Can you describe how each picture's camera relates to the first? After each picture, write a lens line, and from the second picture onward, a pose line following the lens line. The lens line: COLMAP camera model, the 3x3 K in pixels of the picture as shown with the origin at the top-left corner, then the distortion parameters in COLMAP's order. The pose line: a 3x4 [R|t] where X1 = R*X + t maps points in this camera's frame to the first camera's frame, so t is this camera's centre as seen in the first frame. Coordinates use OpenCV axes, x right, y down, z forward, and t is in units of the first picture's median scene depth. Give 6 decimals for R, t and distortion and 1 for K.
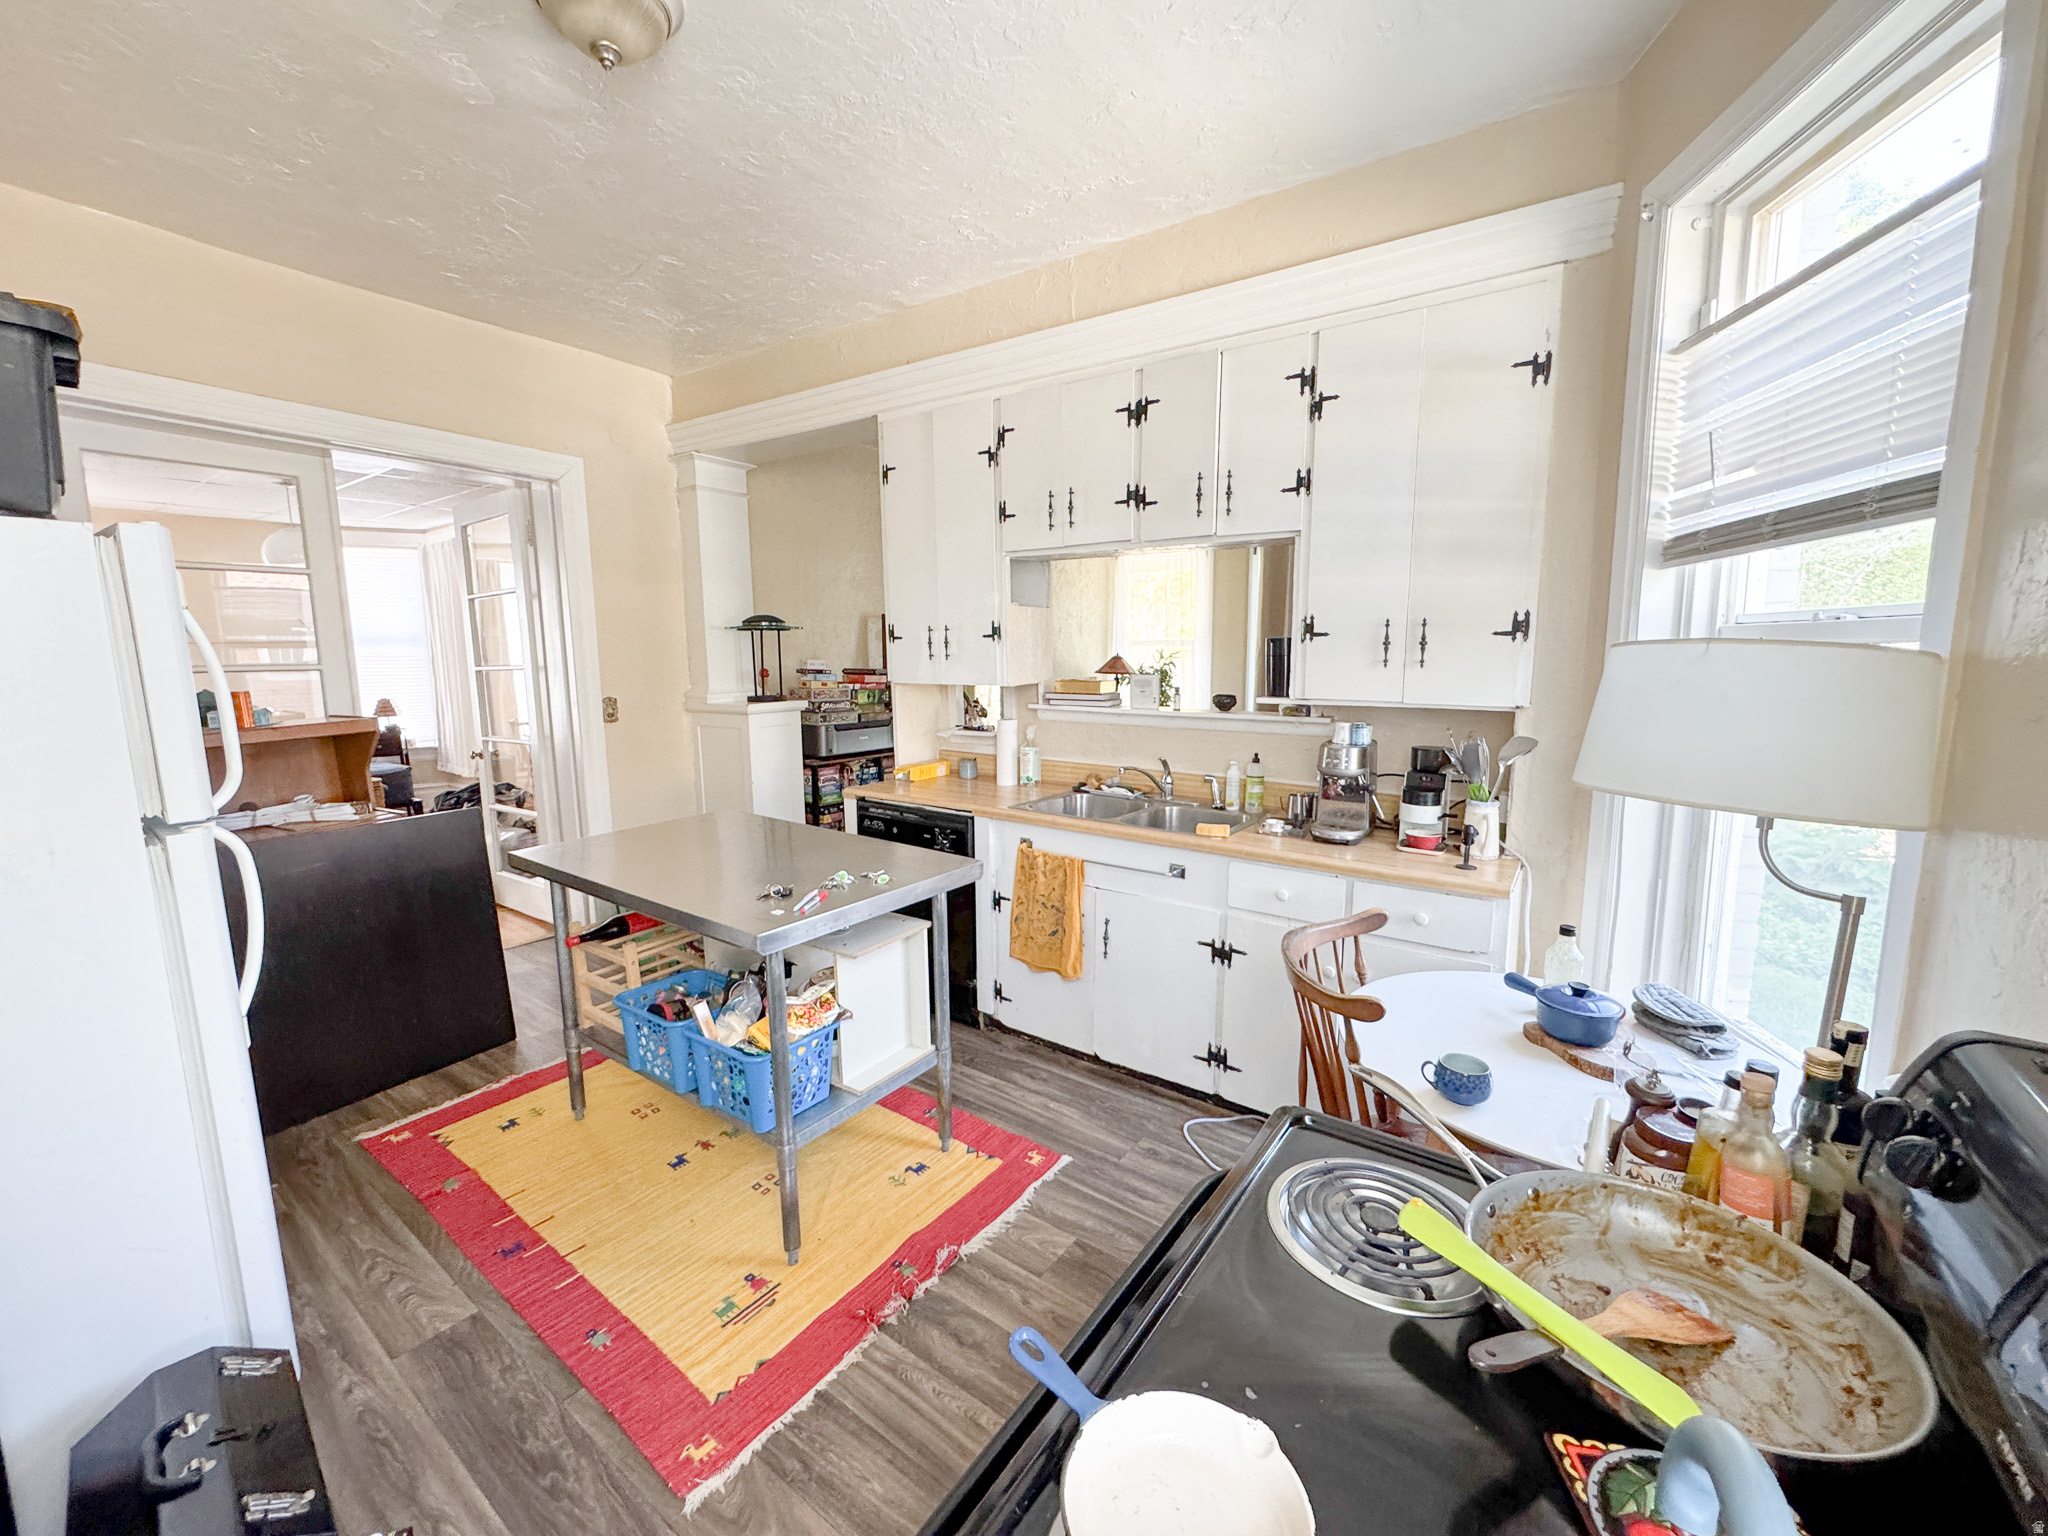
lens RADIAL K [[824.9, 0, 1018.8], [0, 824.9, 764.8], [0, 0, 1]] dist [-0.001712, 0.000439]
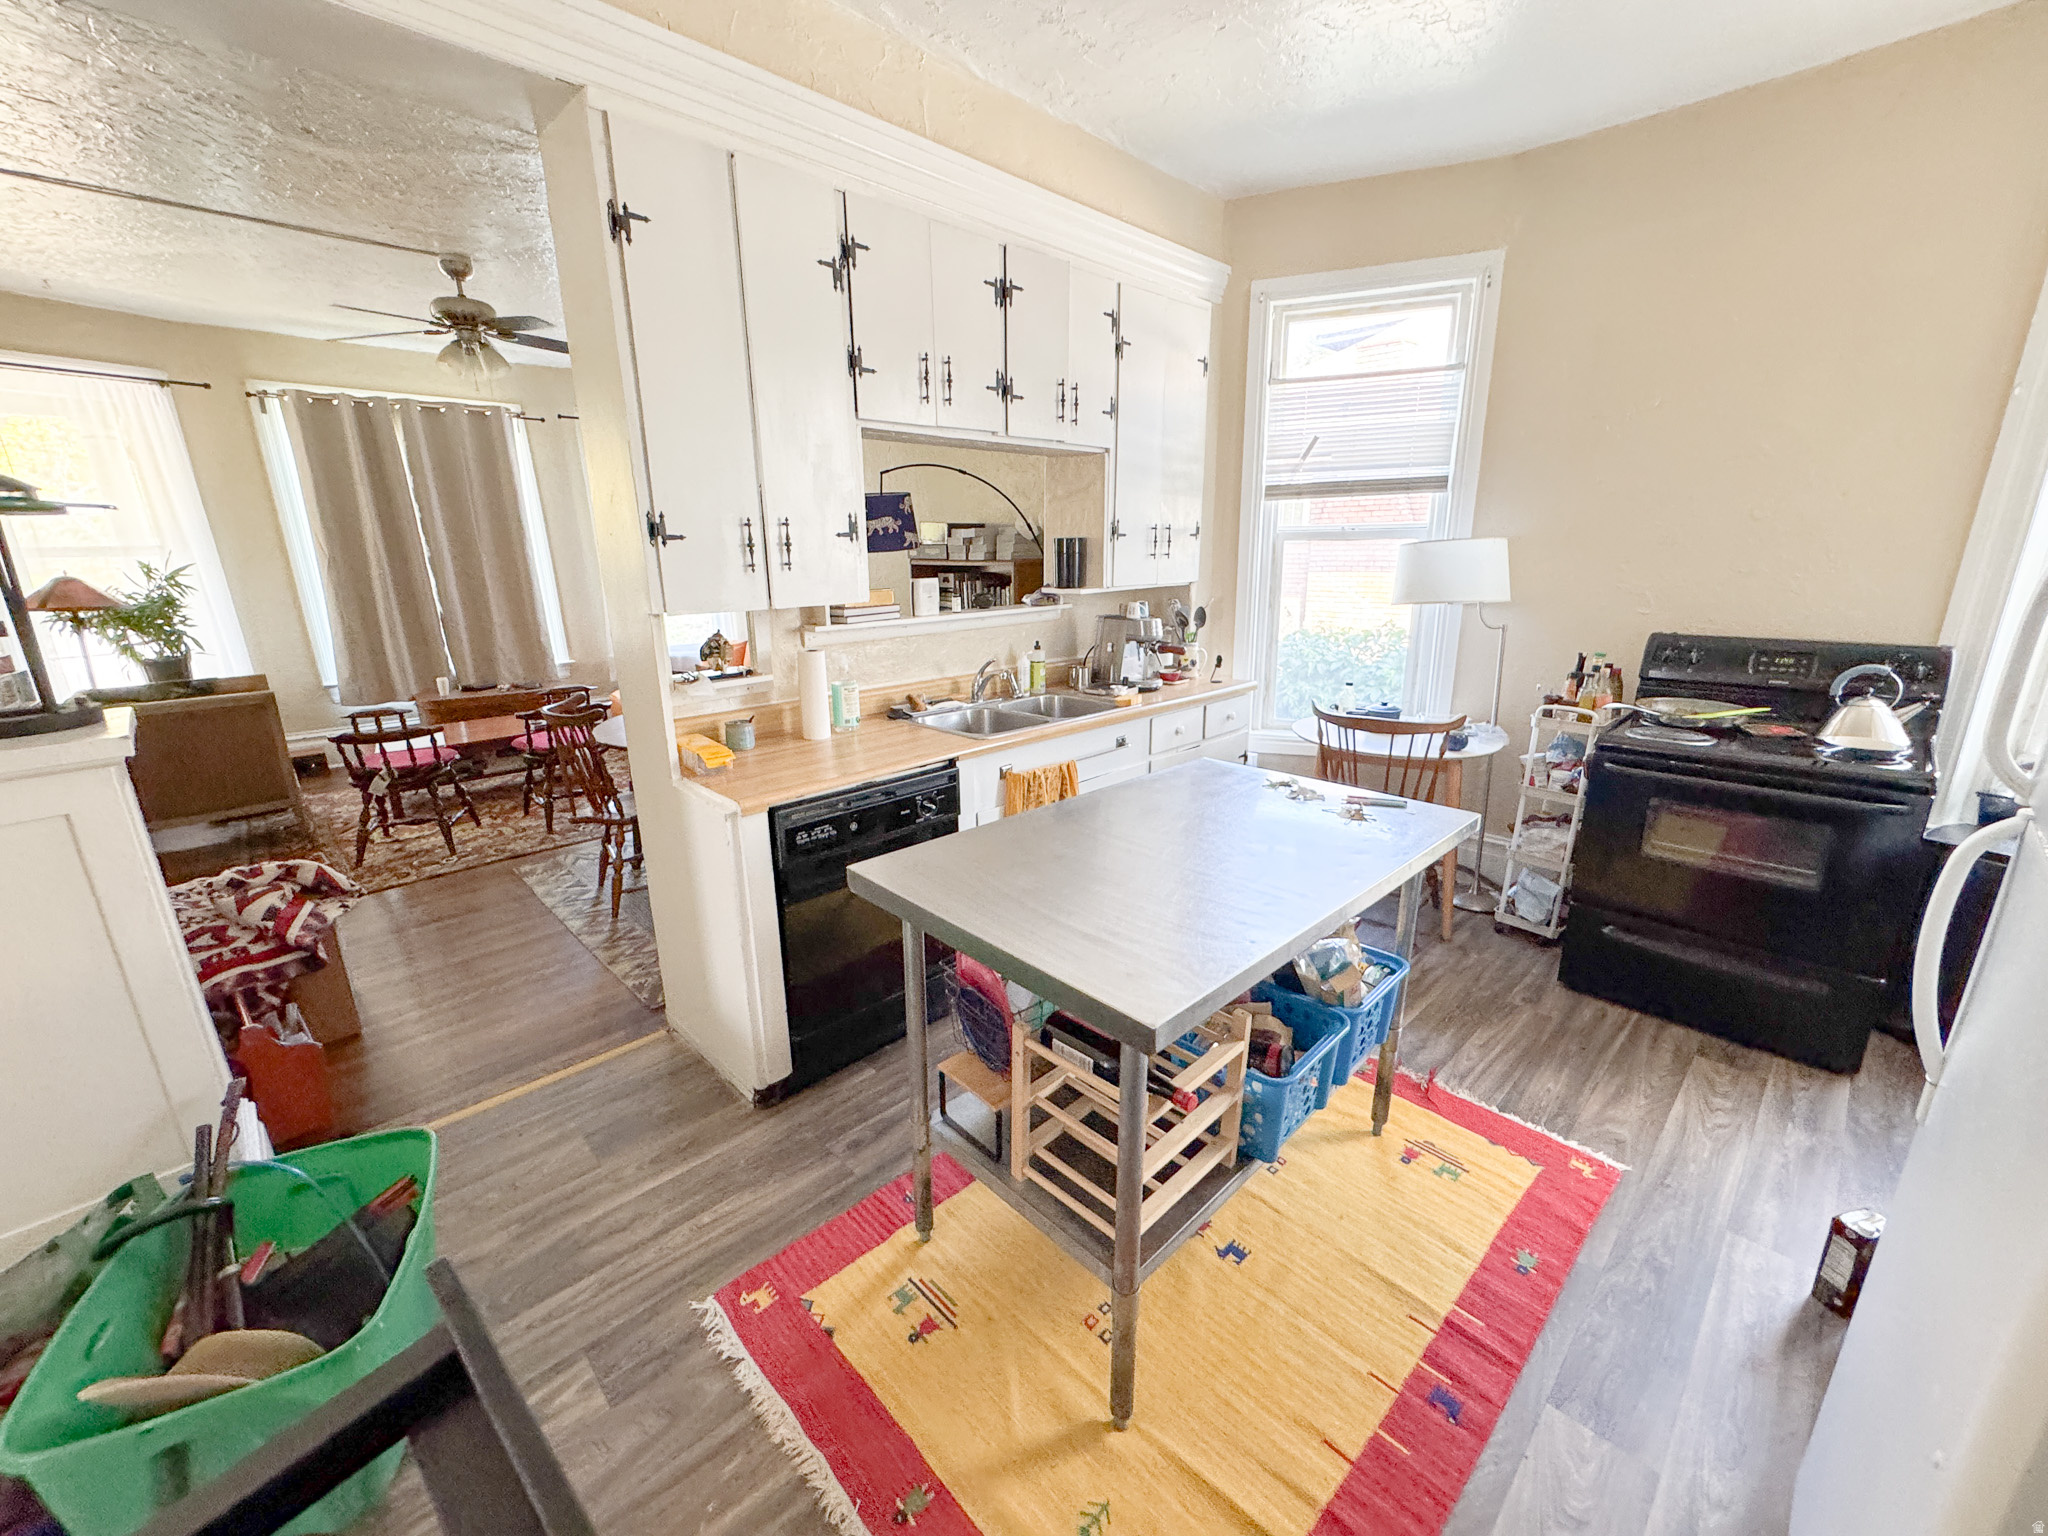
lens RADIAL K [[816.5, 0, 1024.8], [0, 816.5, 763.8], [0, 0, 1]] dist [-0.002711, -0.000194]
pose [[0.174513, -0.260909, 0.949458, -0.723137], [0.150024, 0.960043, 0.236243, -0.104101], [-0.973159, 0.101214, 0.206683, 0.688602]]
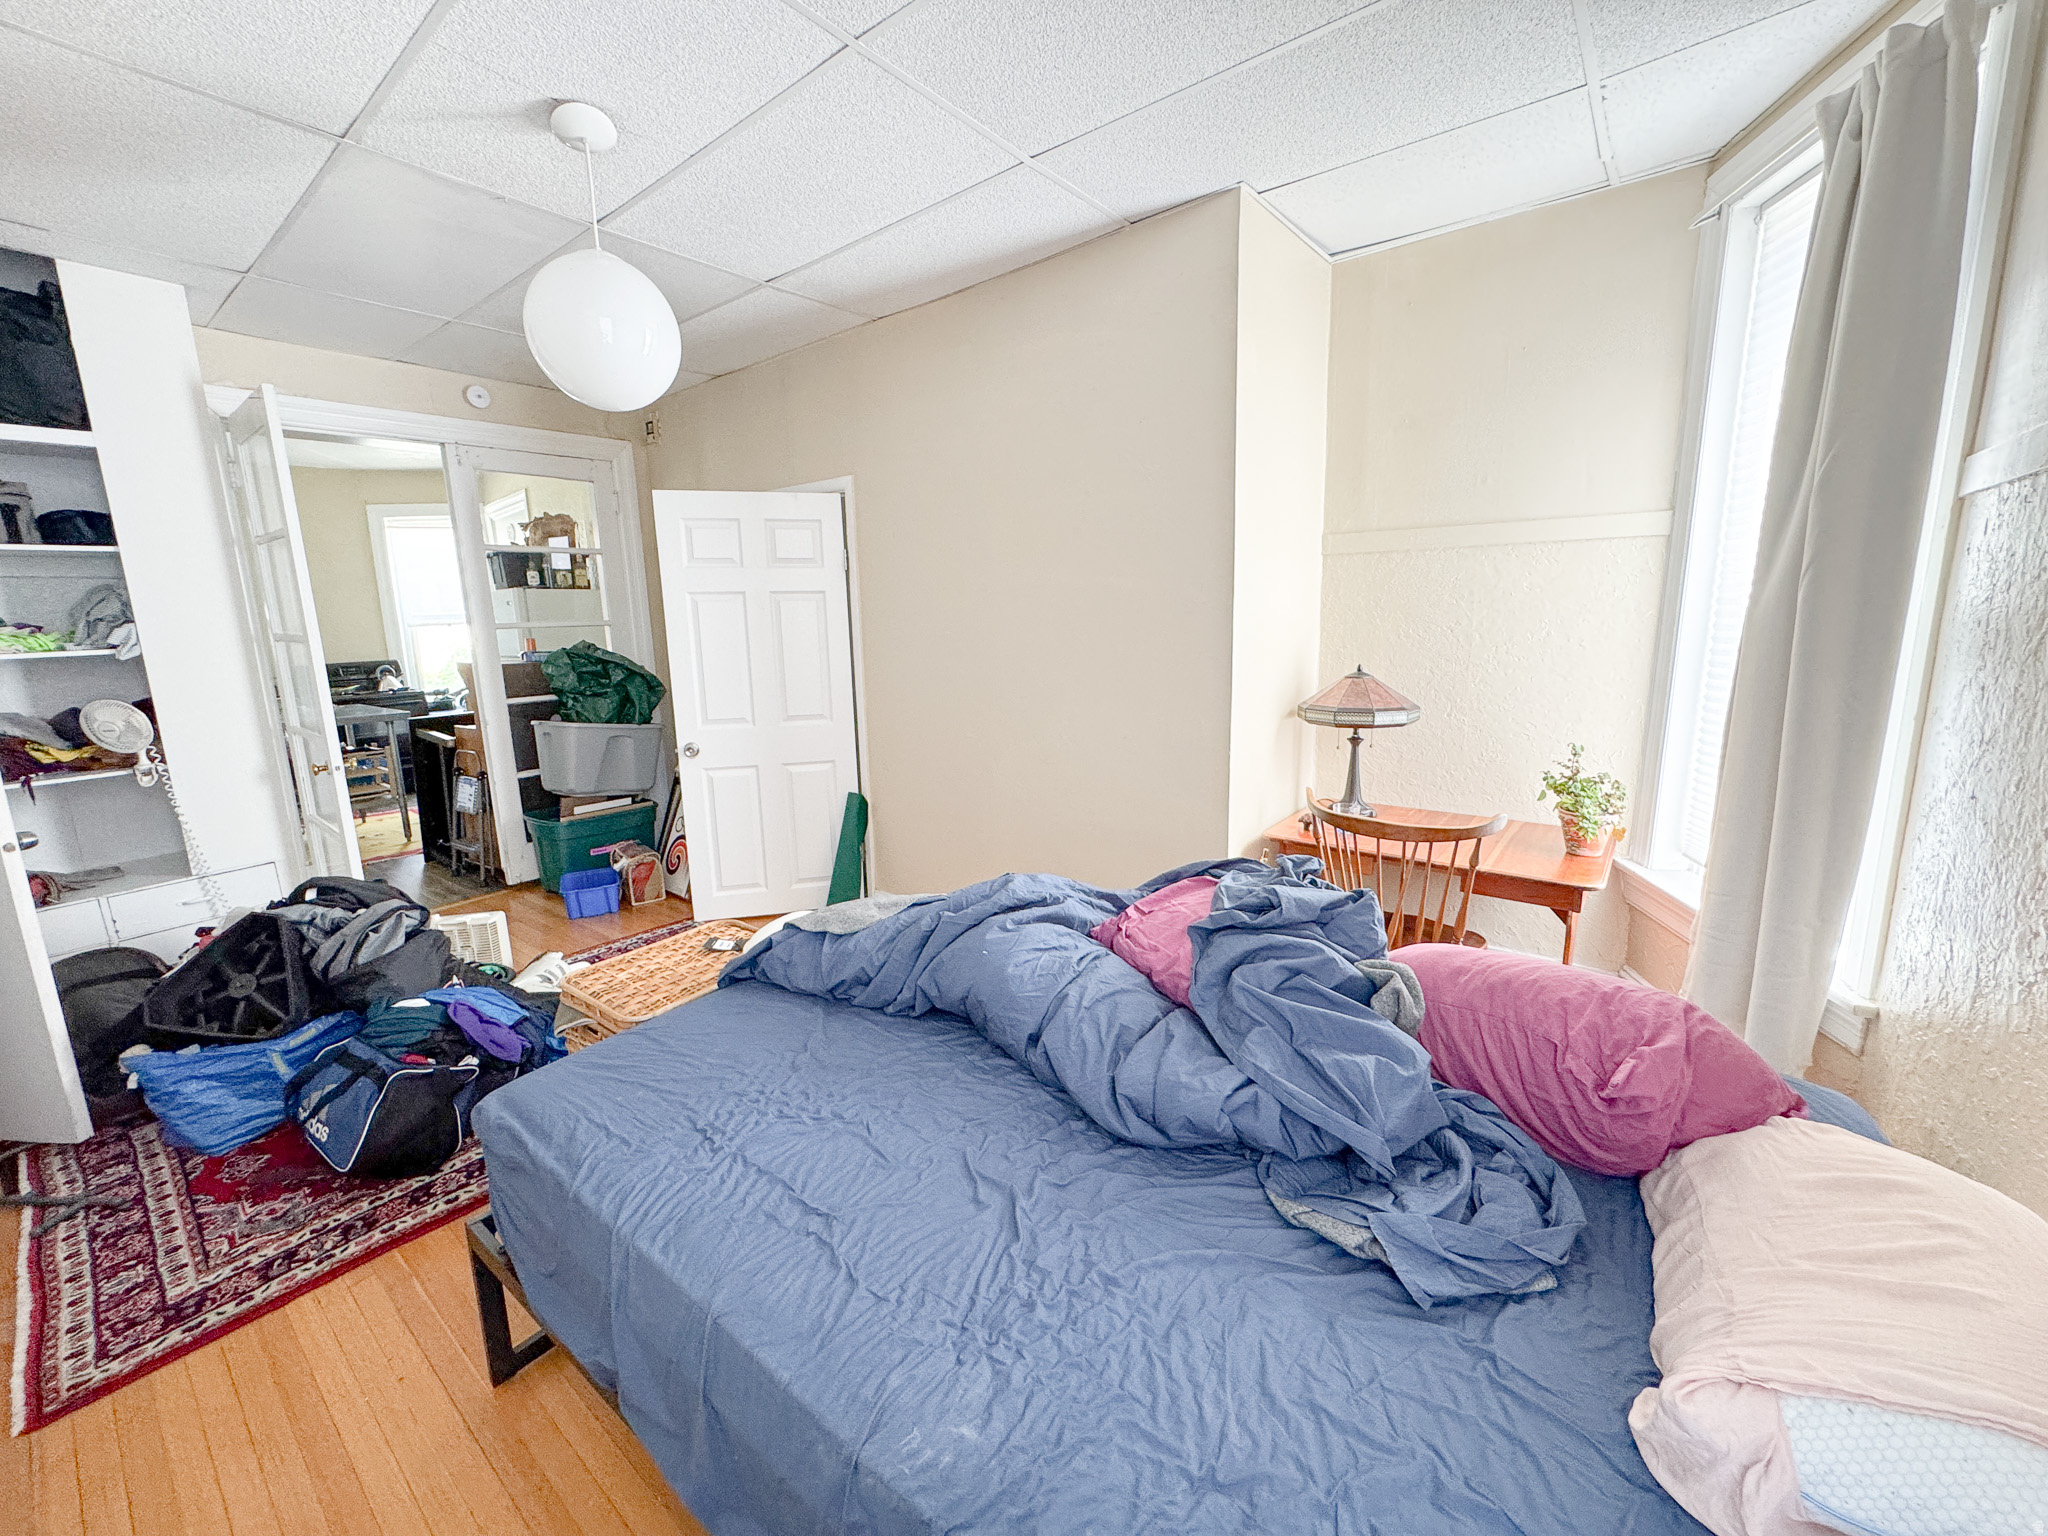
lens RADIAL K [[824.9, 0, 1018.8], [0, 824.9, 764.8], [0, 0, 1]] dist [-0.001712, 0.000439]
pose [[-0.998630, 0.023803, 0.046605, -1.707078], [0.037393, 0.947600, 0.317262, -0.291793], [-0.036611, 0.318570, -0.947192, 2.234677]]
